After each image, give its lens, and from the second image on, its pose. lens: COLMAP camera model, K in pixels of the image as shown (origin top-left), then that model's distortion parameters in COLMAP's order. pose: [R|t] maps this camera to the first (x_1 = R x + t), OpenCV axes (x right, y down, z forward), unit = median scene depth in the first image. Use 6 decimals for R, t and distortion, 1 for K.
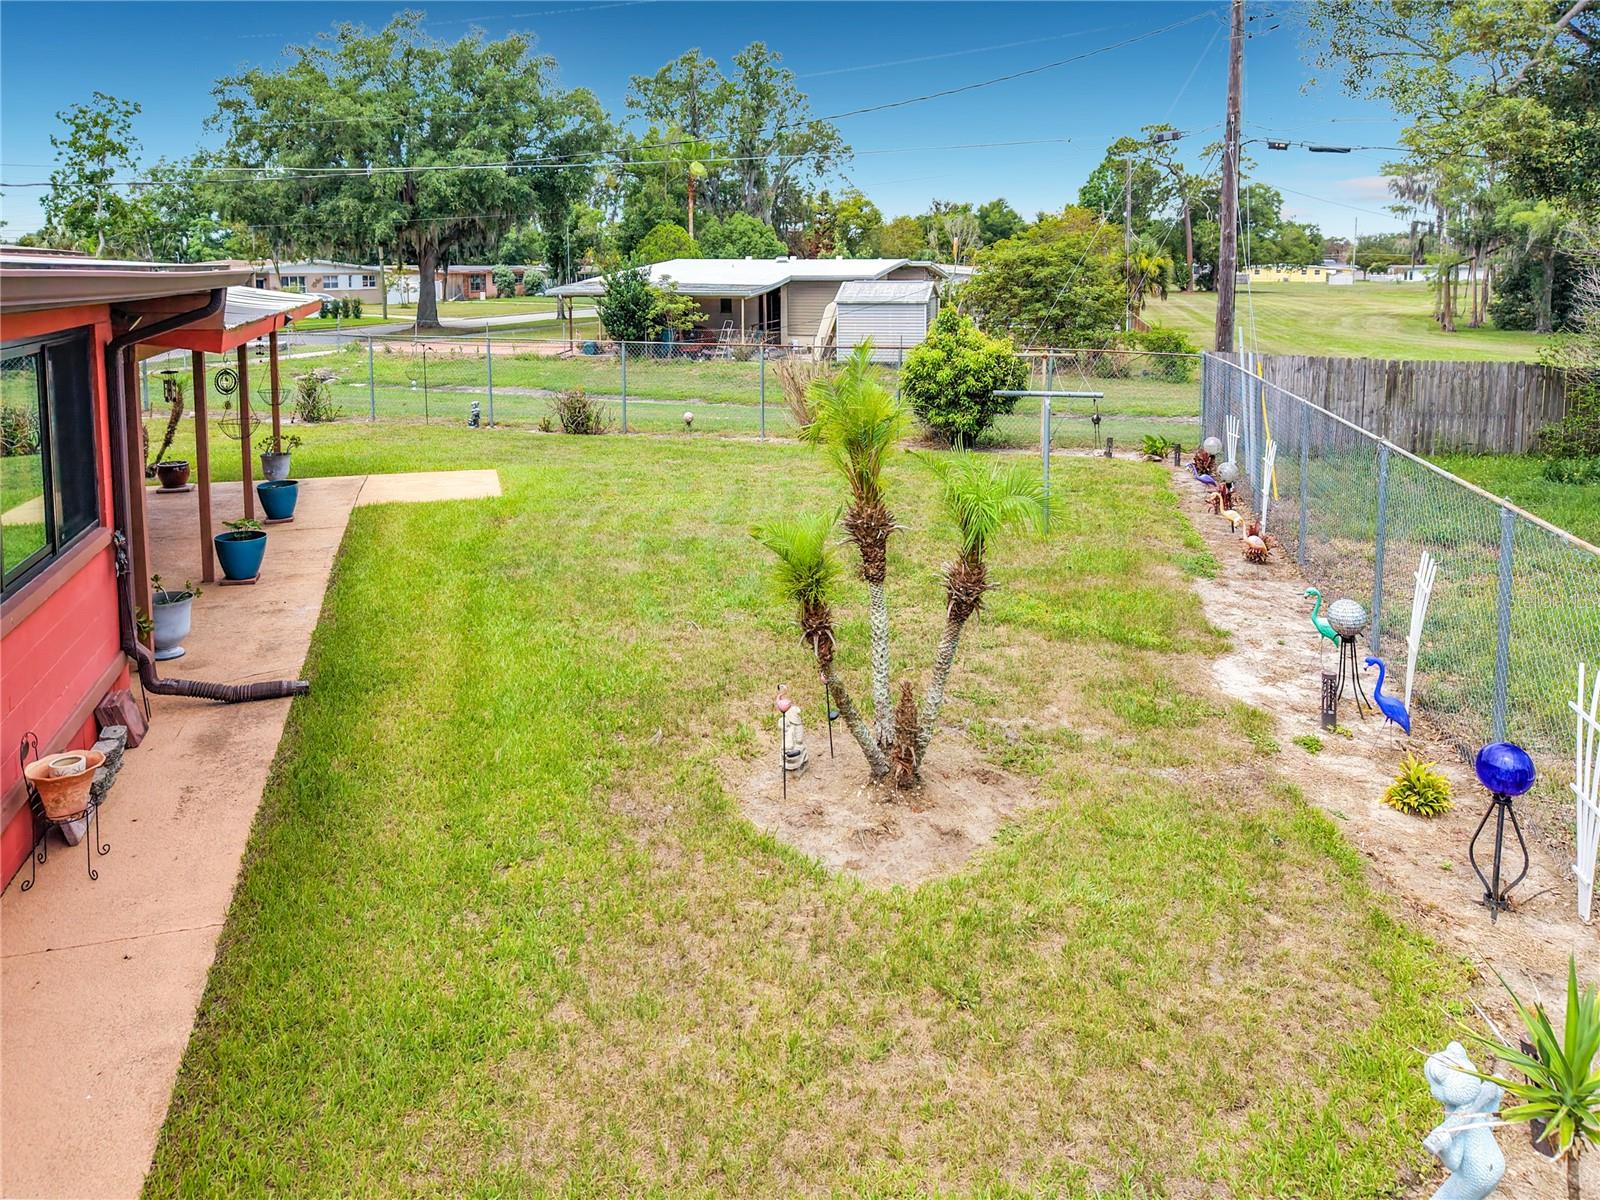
lens RADIAL K [[1108.3, 0, 849.7], [0, 1108.3, 369.3], [0, 0, 1]] dist [0.040847, -0.002629]
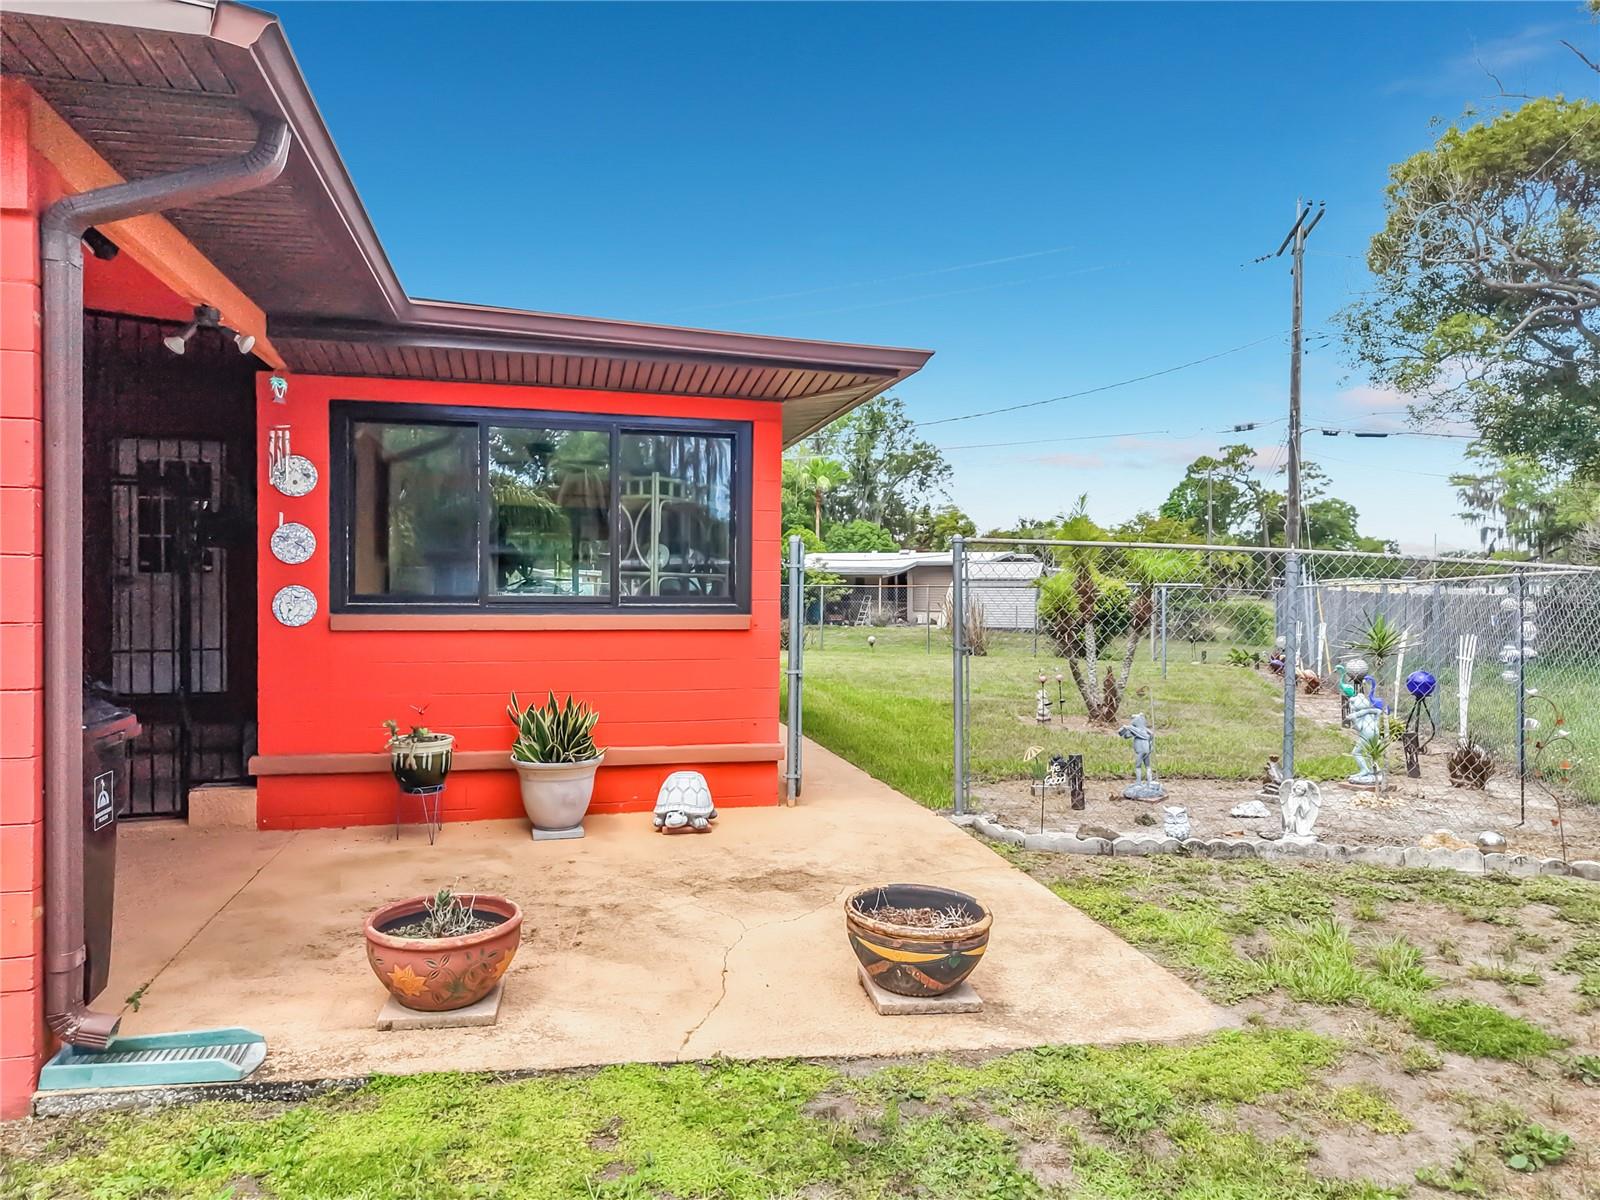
lens RADIAL K [[1066.6, 0, 800.6], [0, 1066.6, 598.4], [0, 0, 1]] dist [0.017836, -0.006036]
pose [[0.992980, 0.006959, -0.118073, -0.029853], [-0.016953, 0.996335, -0.083845, 0.037436], [0.117057, 0.085258, 0.989459, -0.104279]]
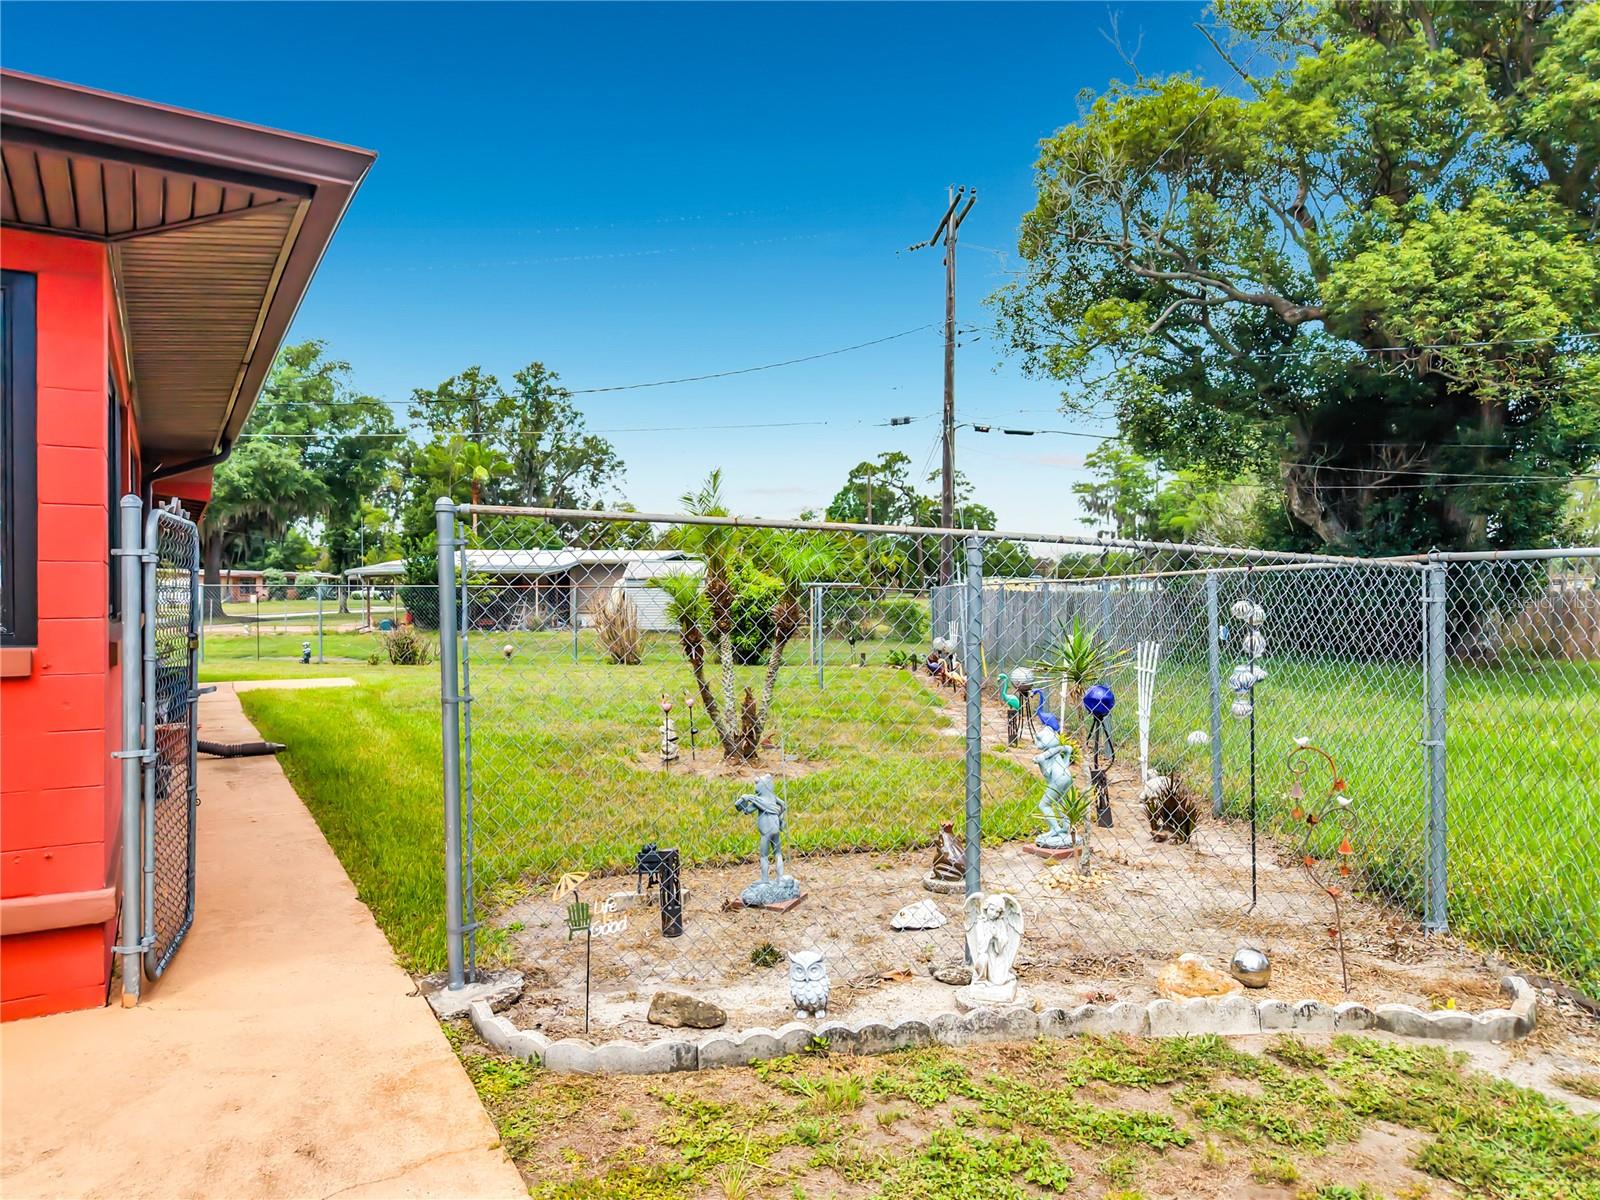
lens RADIAL K [[1036.0, 0, 826.6], [0, 1036.0, 621.9], [0, 0, 1]] dist [0.030473, -0.050953]
pose [[0.979268, -0.004631, 0.202515, -0.014975], [0.017058, 0.998073, -0.059659, 0.031809], [-0.201848, 0.061877, 0.977460, -0.049062]]
